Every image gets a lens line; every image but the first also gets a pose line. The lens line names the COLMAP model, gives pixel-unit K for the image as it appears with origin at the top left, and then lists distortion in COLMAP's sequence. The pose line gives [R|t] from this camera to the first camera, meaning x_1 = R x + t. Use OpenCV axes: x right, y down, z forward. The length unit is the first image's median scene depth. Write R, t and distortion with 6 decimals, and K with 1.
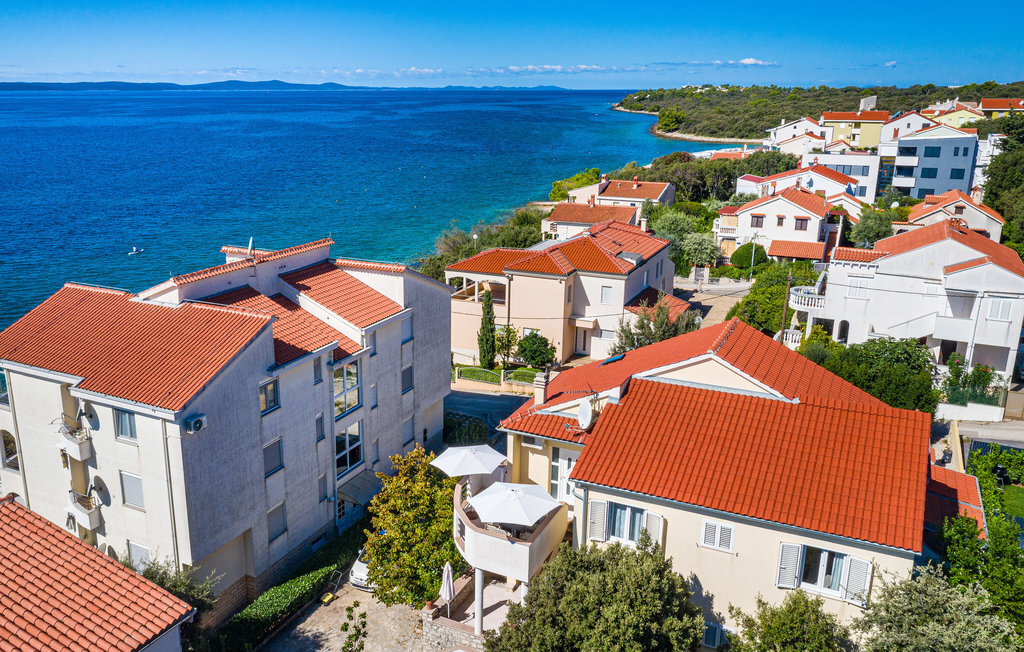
lens RADIAL K [[819.5, 0, 512.0], [0, 819.5, 326.0], [0, 0, 1]] dist [0.004658, 0.002897]
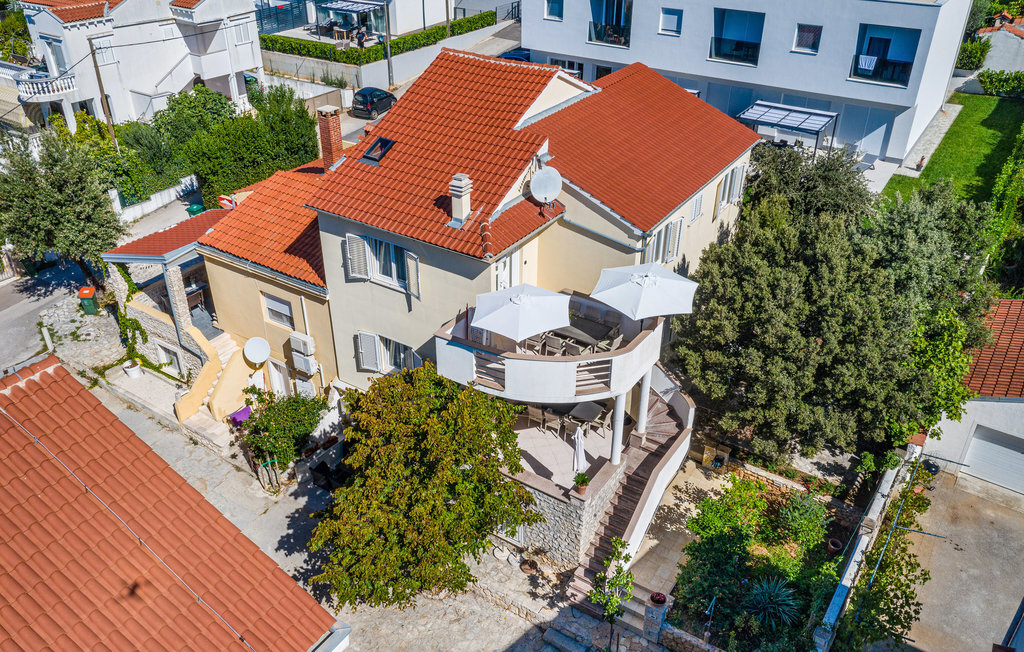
lens RADIAL K [[819.5, 0, 512.0], [0, 819.5, 326.0], [0, 0, 1]] dist [0.004658, 0.002897]
pose [[0.101583, -0.519332, 0.848514, -0.363901], [0.241558, 0.840276, 0.485371, -0.106378], [-0.965055, 0.155660, 0.210807, 0.413436]]
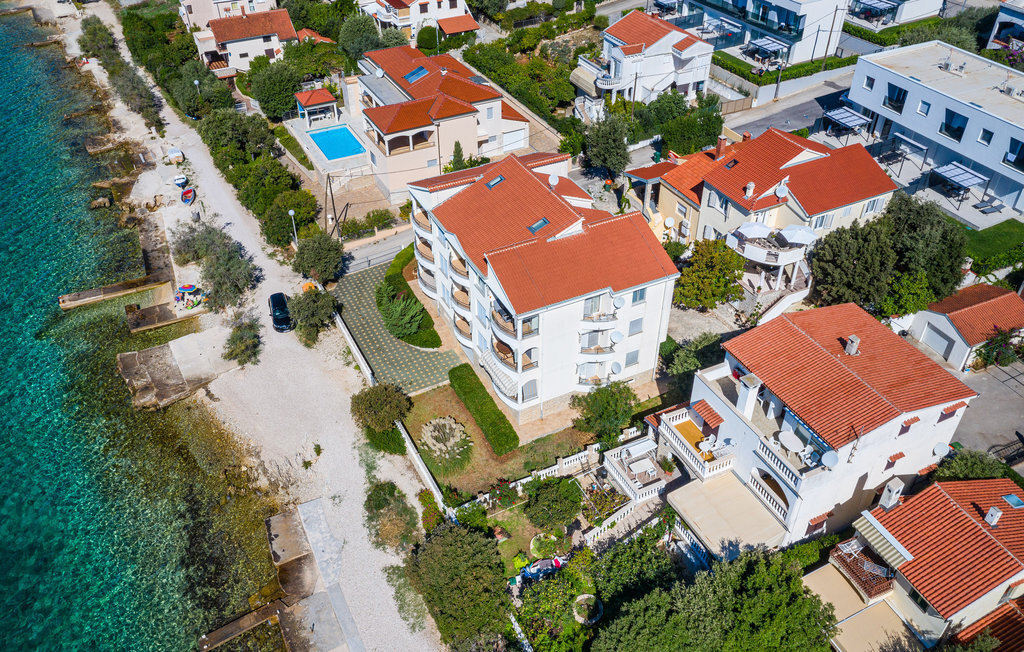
lens RADIAL K [[808.4, 0, 512.0], [0, 808.4, 326.0], [0, 0, 1]] dist [-0.001077, 0.008924]
pose [[0.589773, -0.509571, 0.626502, -1.027834], [0.209806, 0.845832, 0.490459, -0.446644], [-0.779839, -0.157815, 0.605760, 0.045721]]
